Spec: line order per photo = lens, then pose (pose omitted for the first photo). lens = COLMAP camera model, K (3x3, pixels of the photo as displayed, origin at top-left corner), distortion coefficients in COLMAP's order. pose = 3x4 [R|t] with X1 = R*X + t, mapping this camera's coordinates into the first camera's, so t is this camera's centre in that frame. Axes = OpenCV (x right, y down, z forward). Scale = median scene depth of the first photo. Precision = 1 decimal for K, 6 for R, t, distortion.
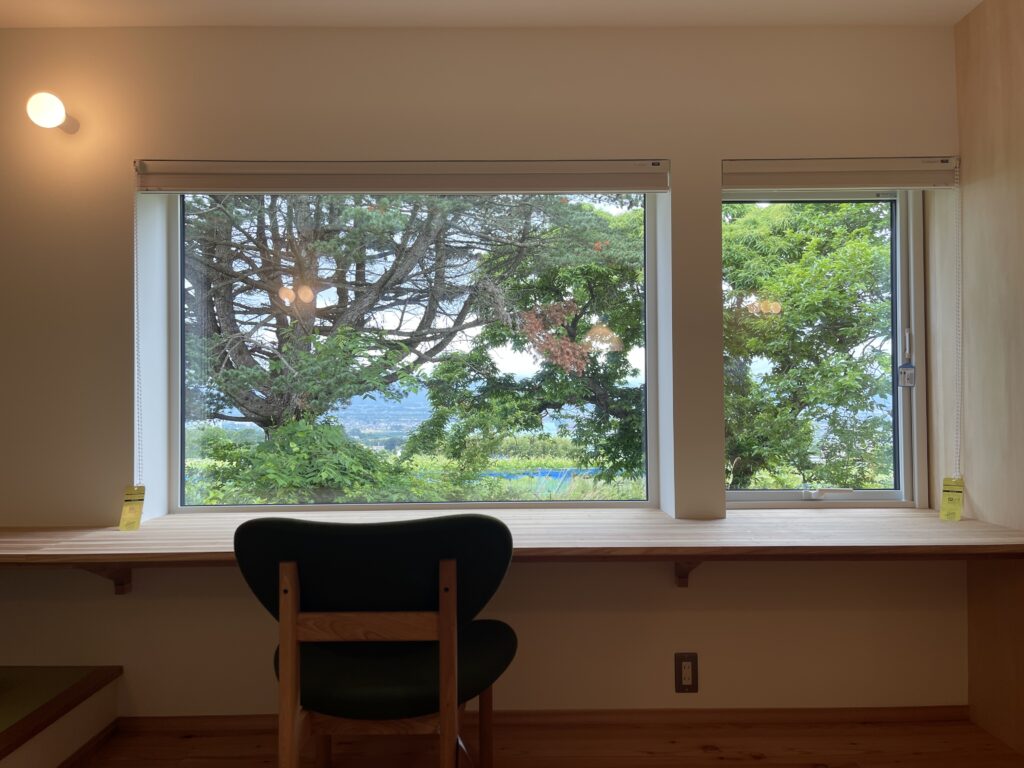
lens RADIAL K [[768.2, 0, 519.9], [0, 768.2, 384.8], [0, 0, 1]] dist [0.051789, -0.074740]
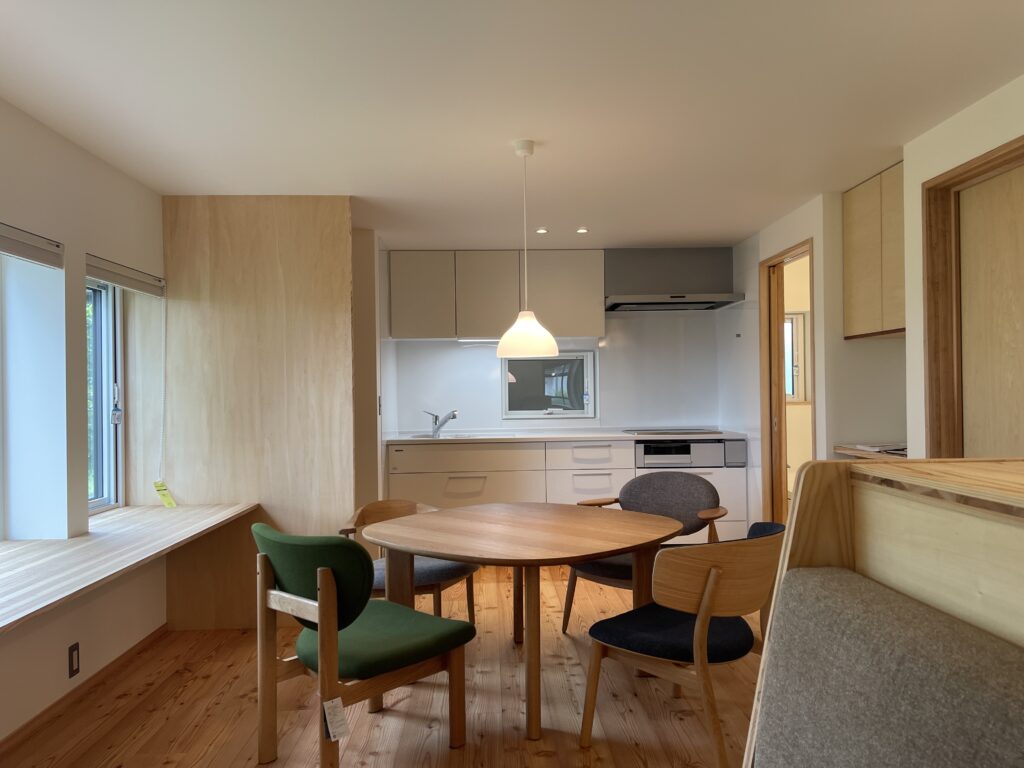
lens RADIAL K [[768.2, 0, 519.9], [0, 768.2, 384.8], [0, 0, 1]] dist [0.051789, -0.074740]
pose [[-0.029875, 0.018268, 0.999387, -1.062897], [-0.003841, 0.999824, -0.018390, -0.051275], [-0.999546, -0.004388, -0.029799, 0.320444]]
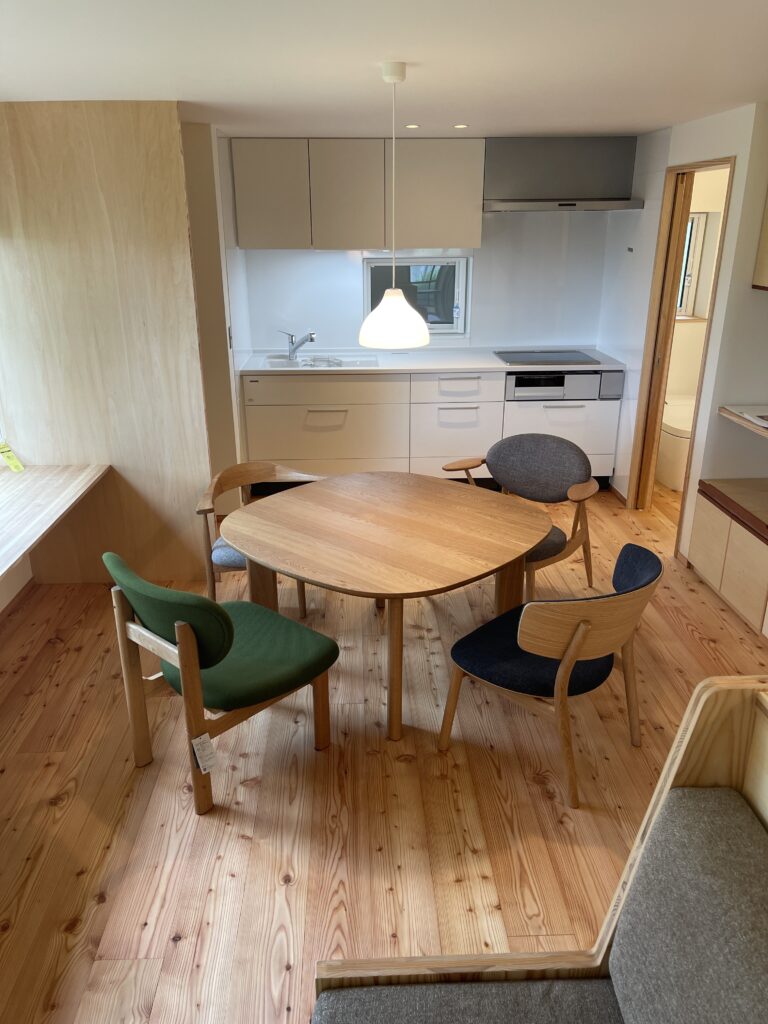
lens RADIAL K [[768.2, 0, 384.0], [0, 768.2, 512.0], [0, 0, 1]] dist [0.051789, -0.074740]
pose [[-0.031739, -0.346679, 0.937447, -0.923253], [-0.014576, 0.937980, 0.346383, -0.291849], [-0.999390, -0.002670, -0.034824, 0.323006]]
